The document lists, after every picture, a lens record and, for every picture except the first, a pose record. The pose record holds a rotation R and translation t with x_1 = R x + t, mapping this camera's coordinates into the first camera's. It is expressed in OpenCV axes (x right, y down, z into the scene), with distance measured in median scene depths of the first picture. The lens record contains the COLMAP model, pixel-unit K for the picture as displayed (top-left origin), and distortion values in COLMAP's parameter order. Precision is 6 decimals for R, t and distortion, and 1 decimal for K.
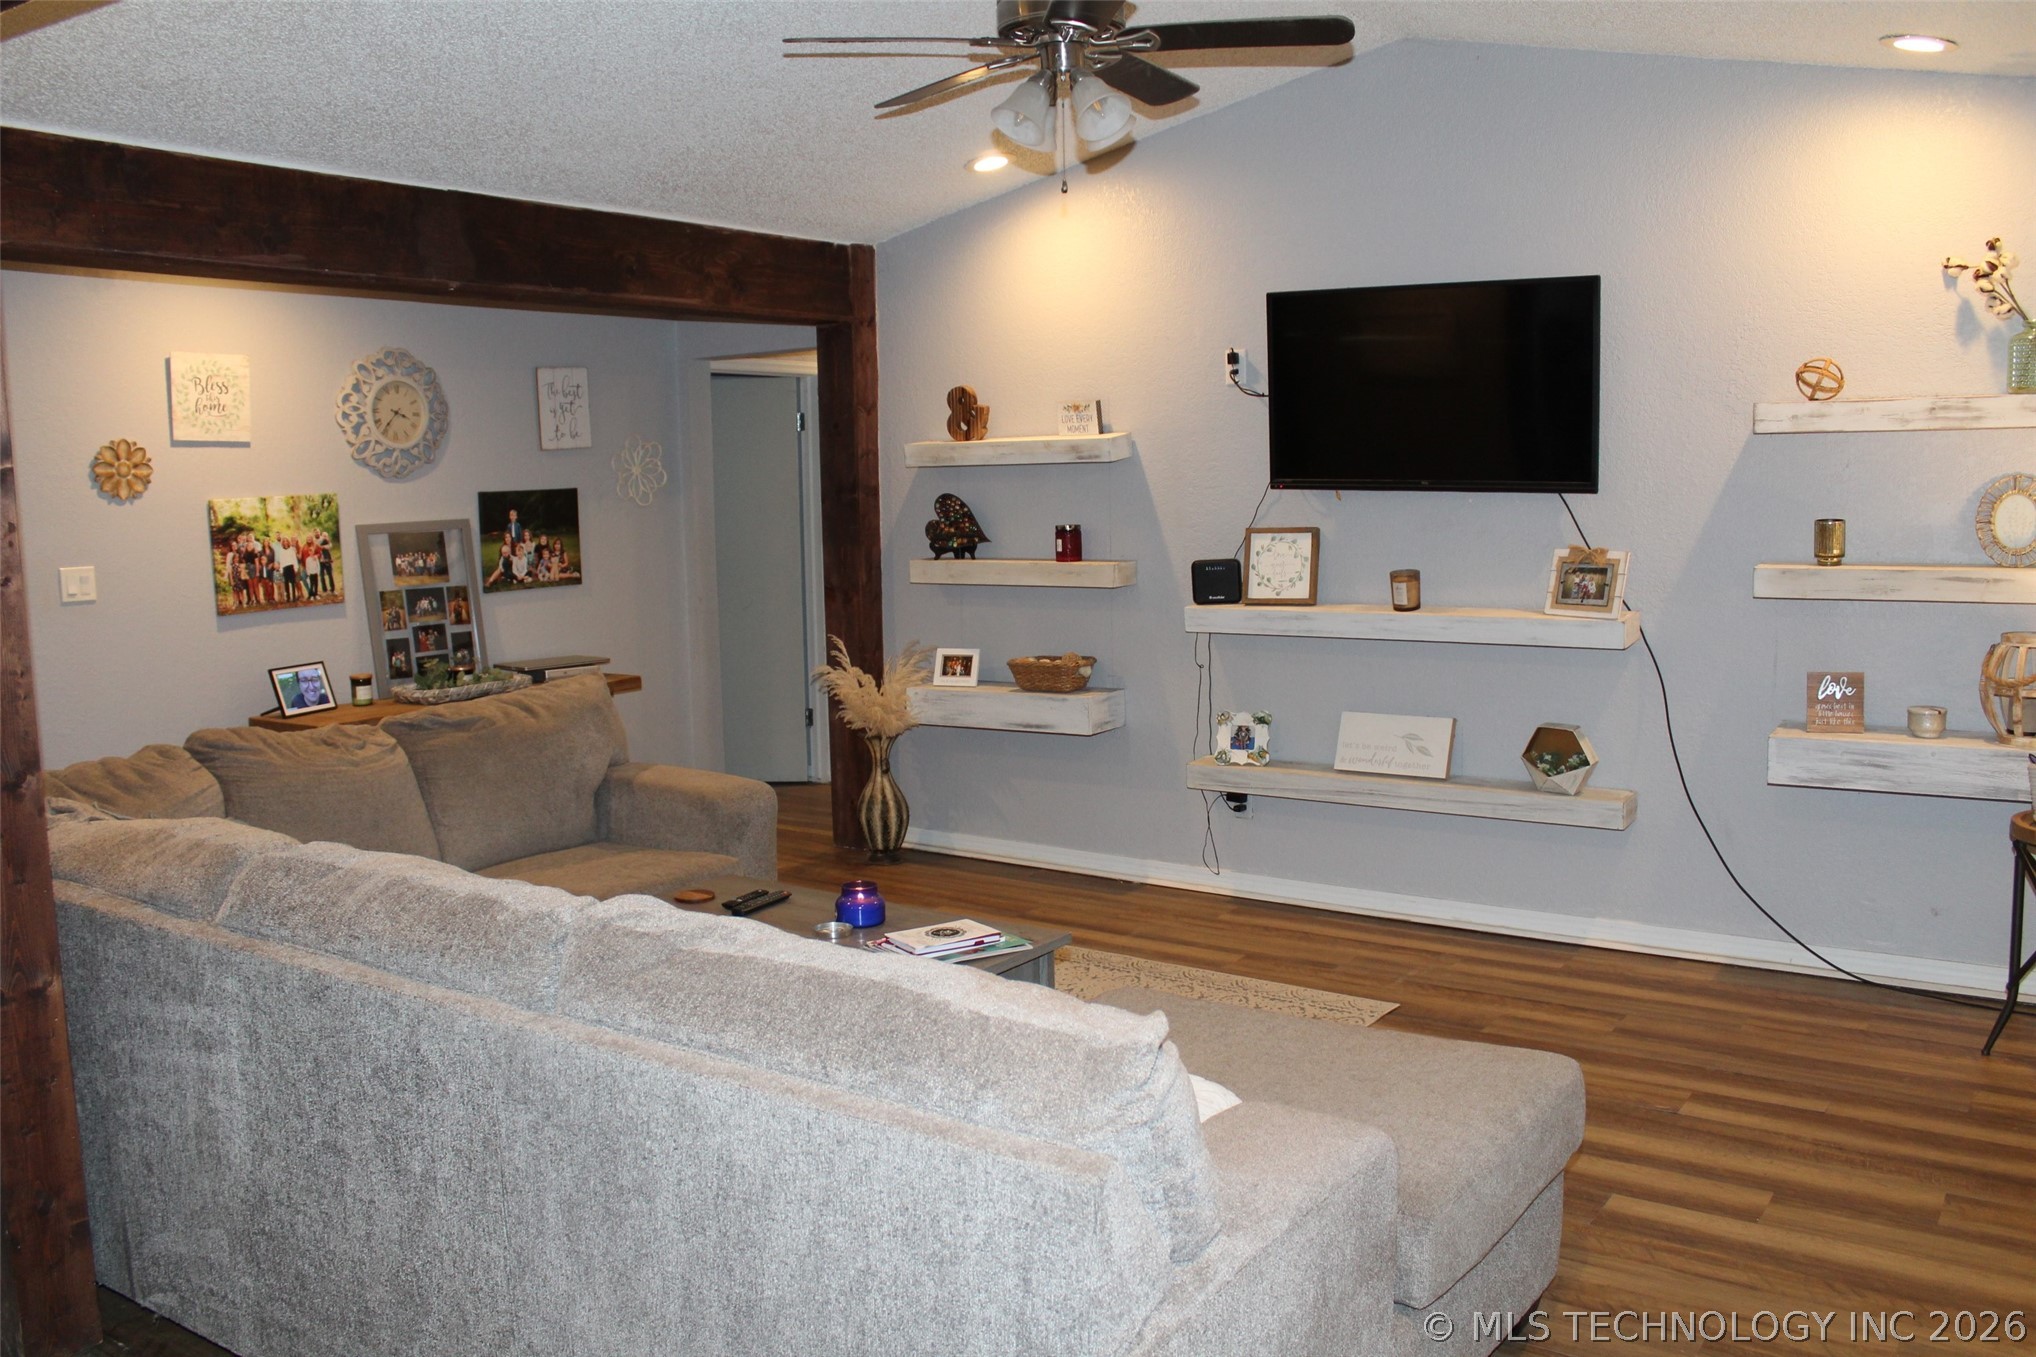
lens RADIAL K [[1687.3, 0, 1017.4], [0, 1687.3, 687.3], [0, 0, 1]] dist [-0.138181, 0.092936]
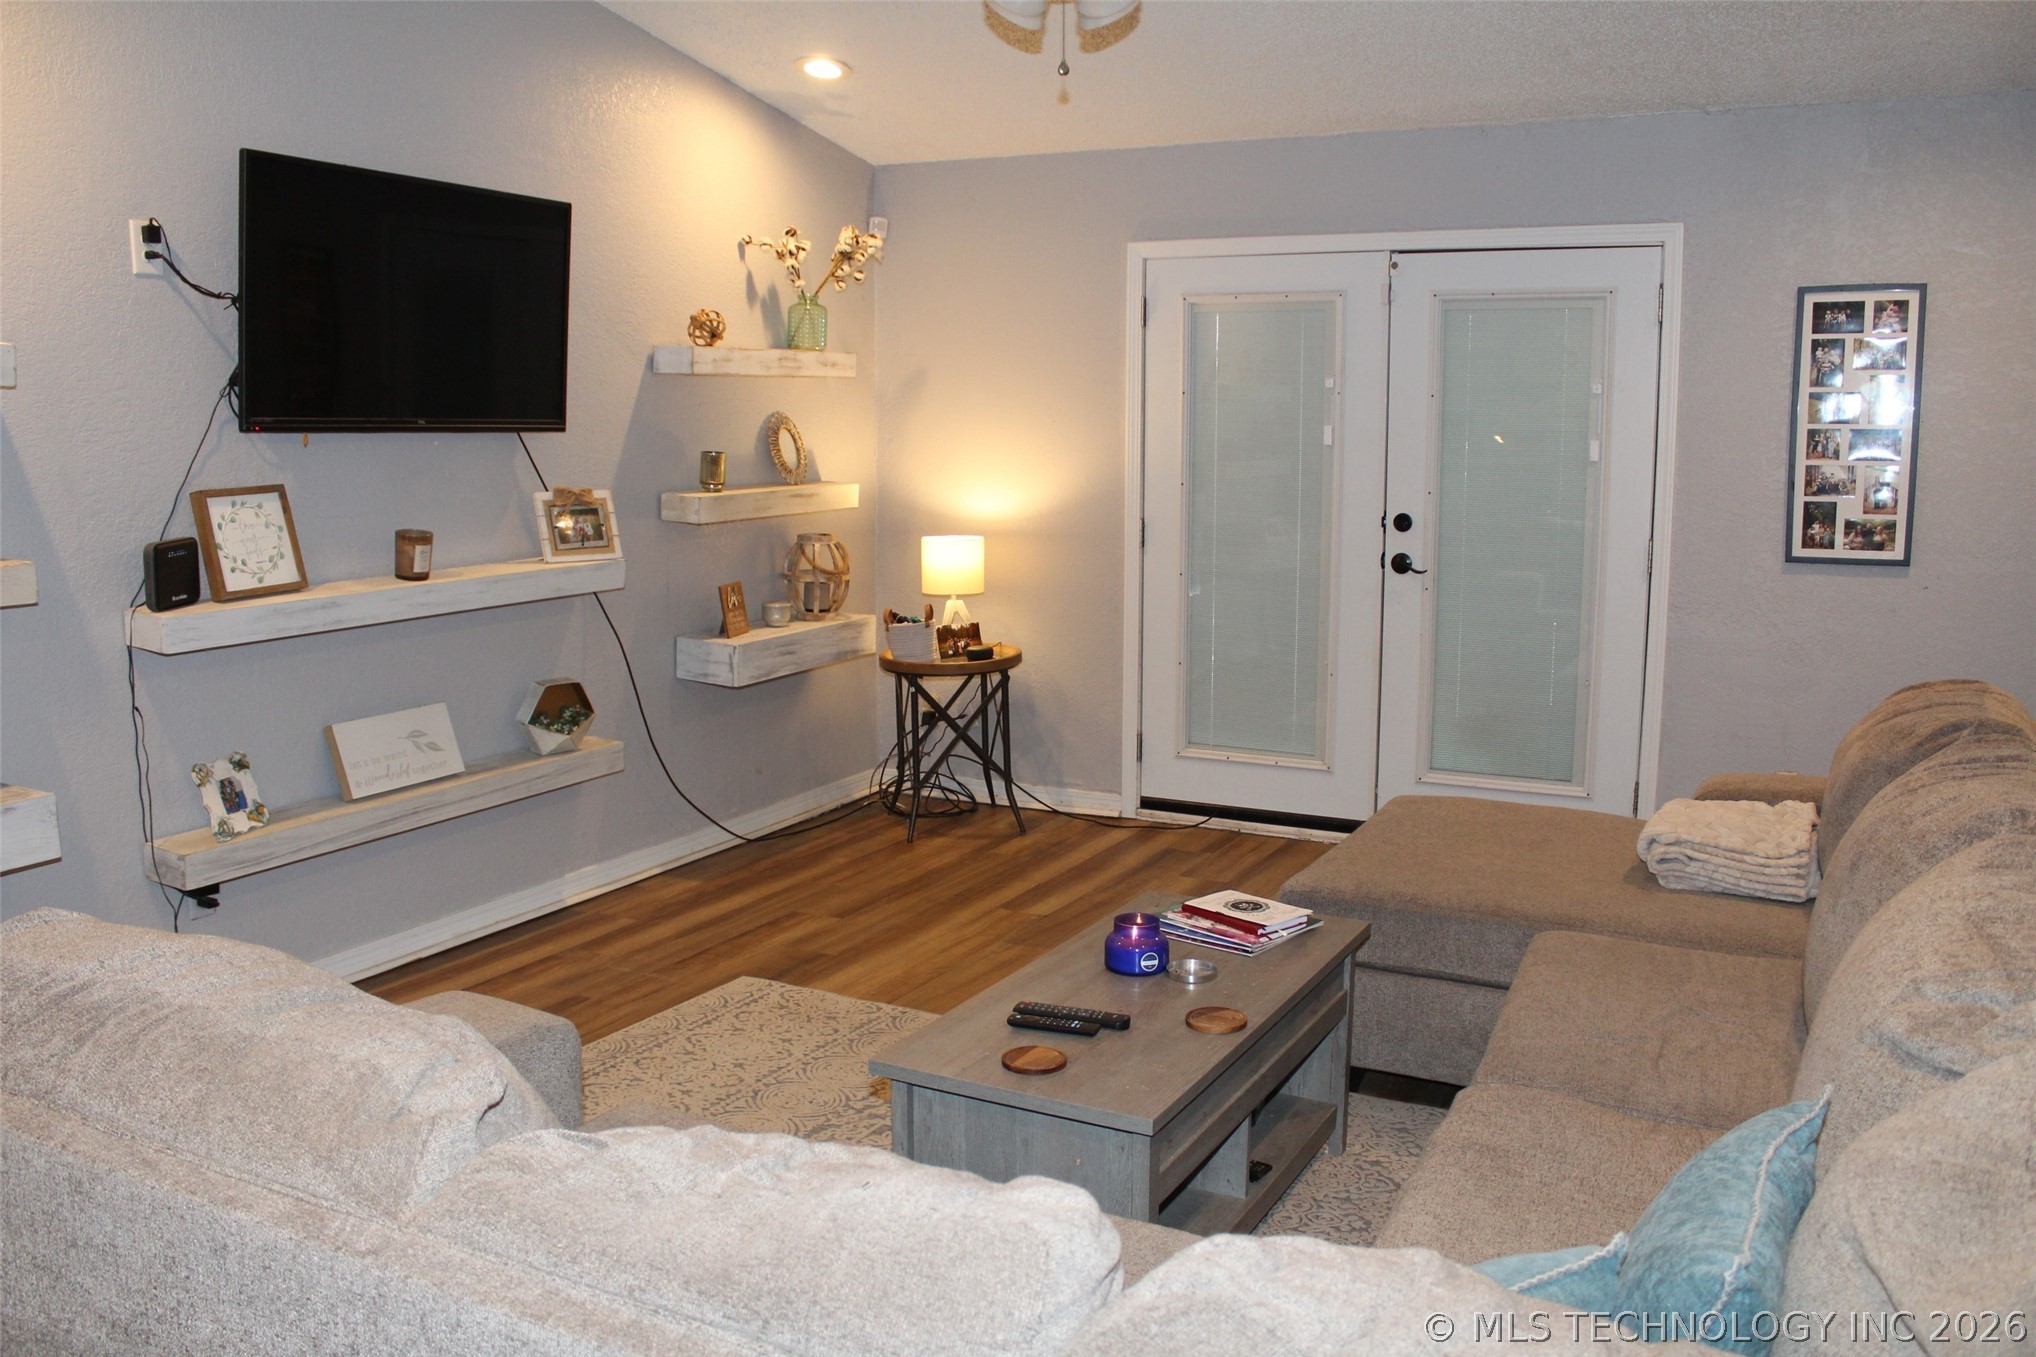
lens RADIAL K [[1687.3, 0, 999.6], [0, 1687.3, 686.4], [0, 0, 1]] dist [-0.138181, 0.092936]
pose [[-0.111302, -0.139872, 0.983894, -0.570921], [0.126919, 0.979938, 0.153667, -0.078982], [-0.985649, 0.141978, -0.091316, 0.764419]]
